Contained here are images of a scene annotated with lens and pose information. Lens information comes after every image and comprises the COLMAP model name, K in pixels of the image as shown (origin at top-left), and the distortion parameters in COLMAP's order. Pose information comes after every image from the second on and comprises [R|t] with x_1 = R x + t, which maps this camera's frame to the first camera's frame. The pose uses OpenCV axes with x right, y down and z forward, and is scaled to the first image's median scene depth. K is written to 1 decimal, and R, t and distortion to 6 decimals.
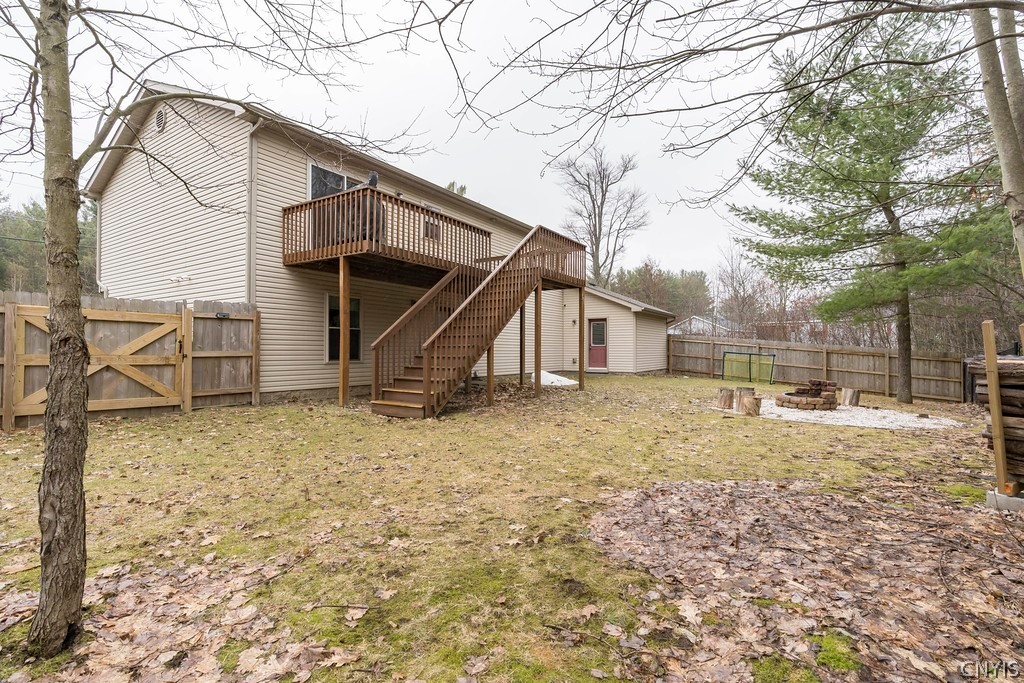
lens RADIAL K [[464.2, 0, 511.6], [0, 464.2, 346.5], [0, 0, 1]] dist [0.001222, 0.000447]
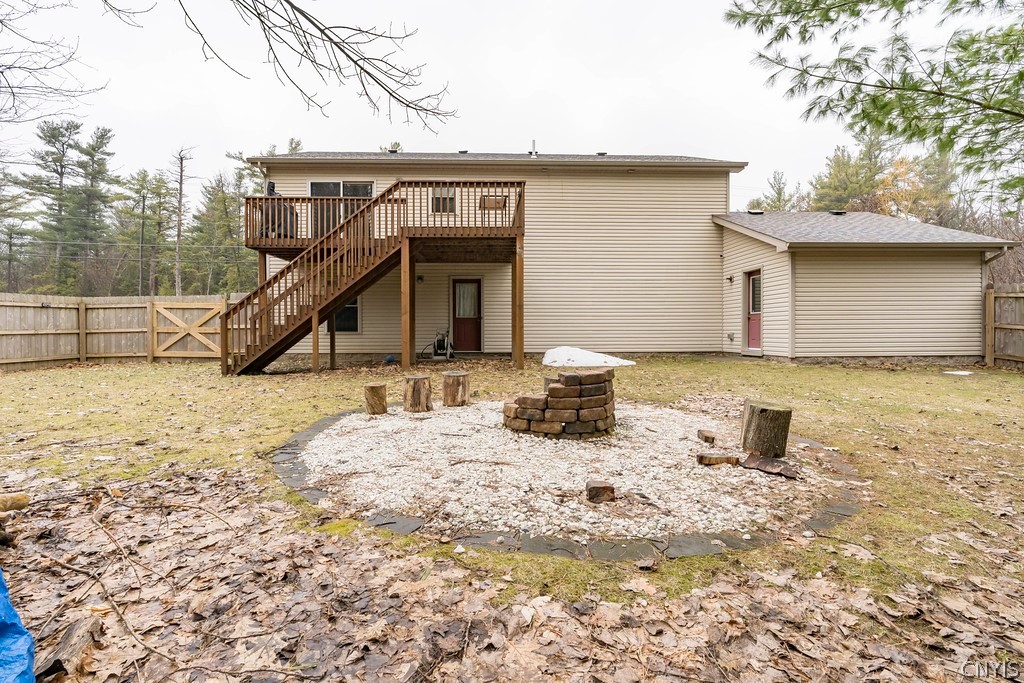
lens RADIAL K [[464.2, 0, 510.5], [0, 464.2, 334.3], [0, 0, 1]] dist [0.001222, 0.000447]
pose [[0.592768, 0.003141, -0.805367, 0.804735], [0.012081, 0.999845, 0.012792, 0.023777], [0.805282, -0.017312, 0.592639, 0.564654]]
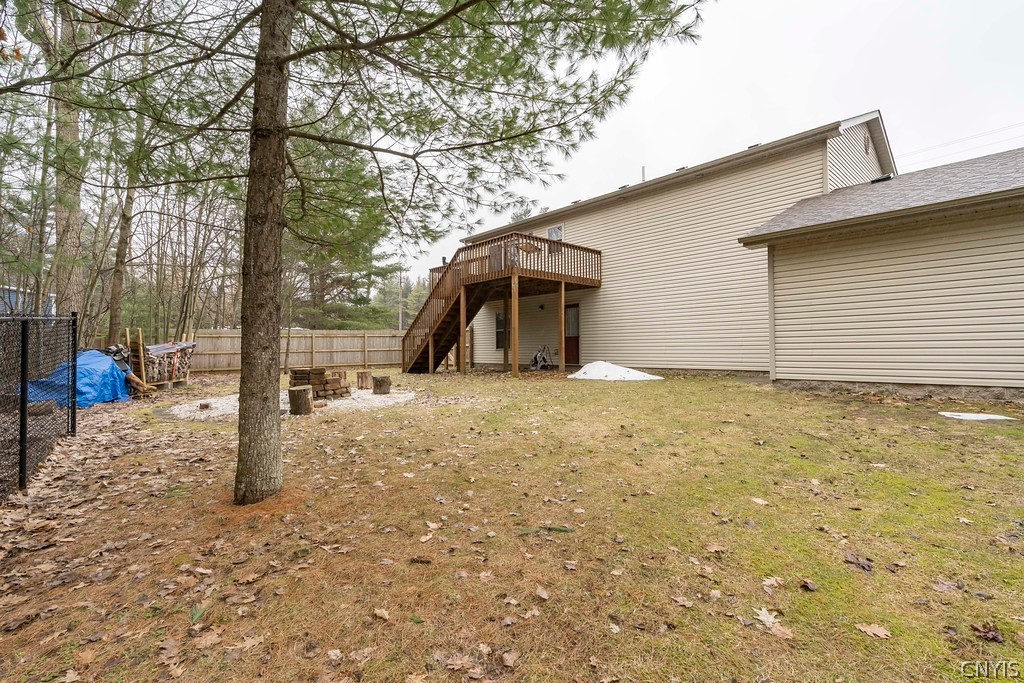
lens RADIAL K [[464.2, 0, 510.7], [0, 464.2, 344.5], [0, 0, 1]] dist [0.001222, 0.000447]
pose [[-0.251967, -0.004847, -0.967724, 1.192966], [0.023190, 0.999670, -0.011045, 0.032064], [0.967458, -0.025225, -0.251772, 1.340535]]
